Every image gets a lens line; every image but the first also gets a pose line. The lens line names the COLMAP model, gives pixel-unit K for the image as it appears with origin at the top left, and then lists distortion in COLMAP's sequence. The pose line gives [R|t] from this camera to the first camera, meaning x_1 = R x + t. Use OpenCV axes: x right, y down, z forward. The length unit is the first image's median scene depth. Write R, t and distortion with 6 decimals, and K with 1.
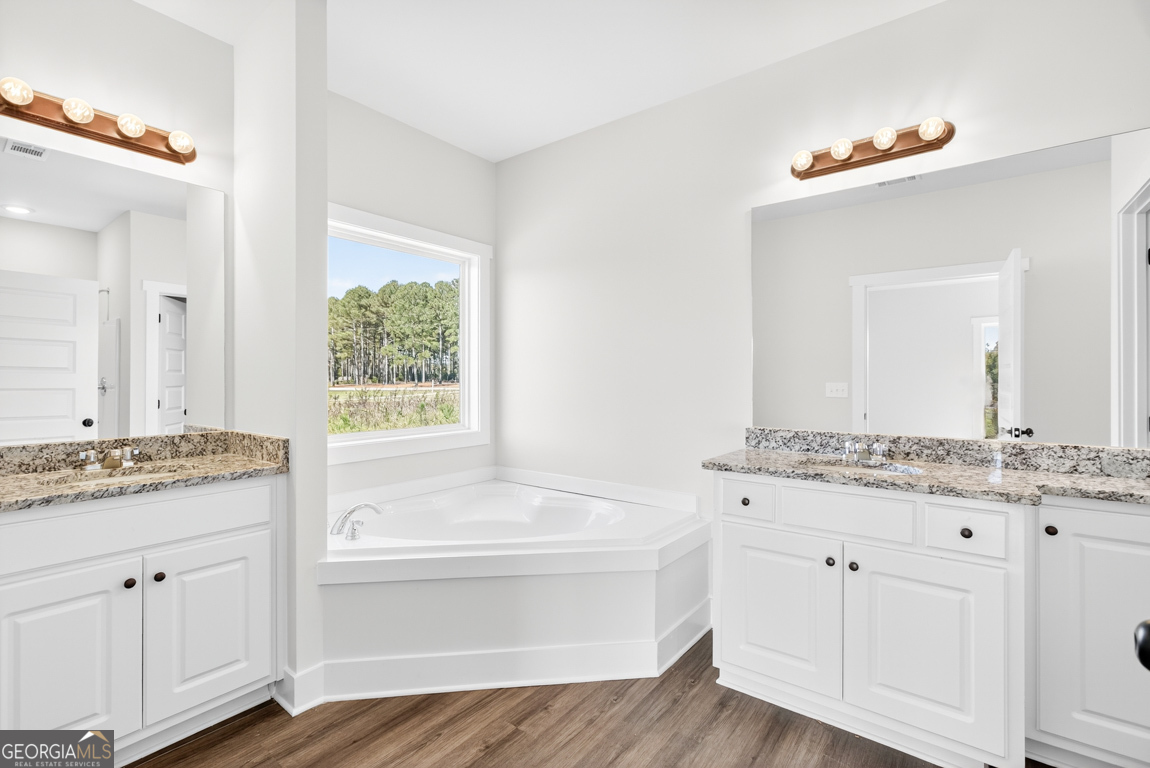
lens RADIAL K [[512.2, 0, 576.0], [0, 512.2, 374.8], [0, 0, 1]] dist [-0.005876, 0.000110]
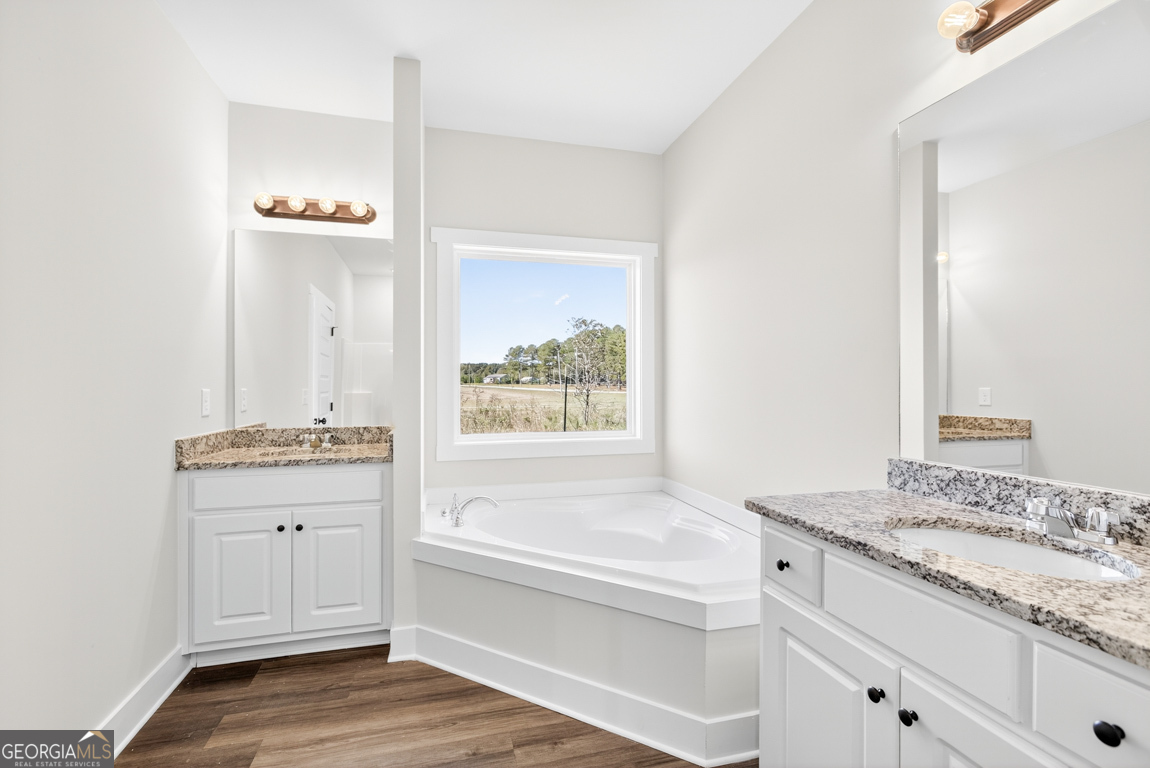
lens RADIAL K [[511.6, 0, 576.2], [0, 511.6, 378.6], [0, 0, 1]] dist [-0.007712, 0.001021]
pose [[0.795004, -0.008118, -0.606549, 0.525036], [0.007392, 0.999966, -0.003694, -0.000161], [0.606559, -0.001547, 0.795037, 0.290756]]
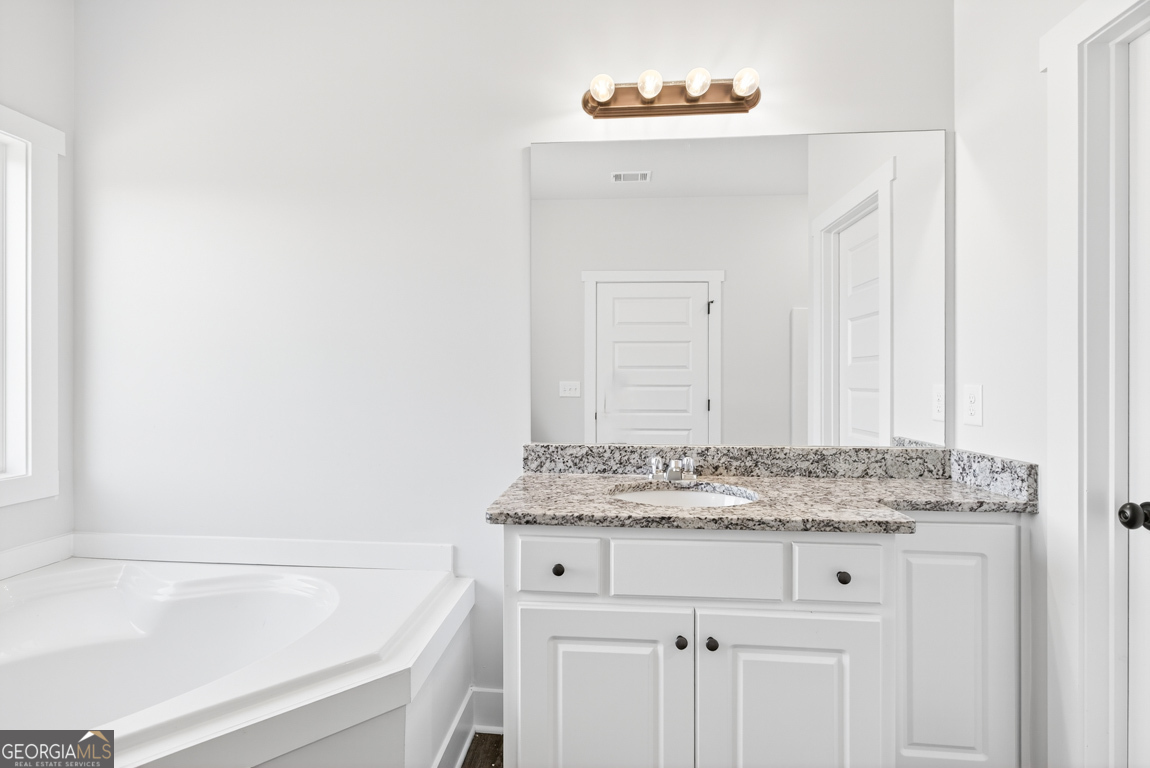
lens RADIAL K [[511.6, 0, 576.2], [0, 511.6, 378.6], [0, 0, 1]] dist [-0.007712, 0.001021]
pose [[0.840346, 0.000554, 0.542050, 0.003398], [-0.006950, 0.999928, 0.009752, 0.002614], [-0.542006, -0.011962, 0.840290, 0.451404]]
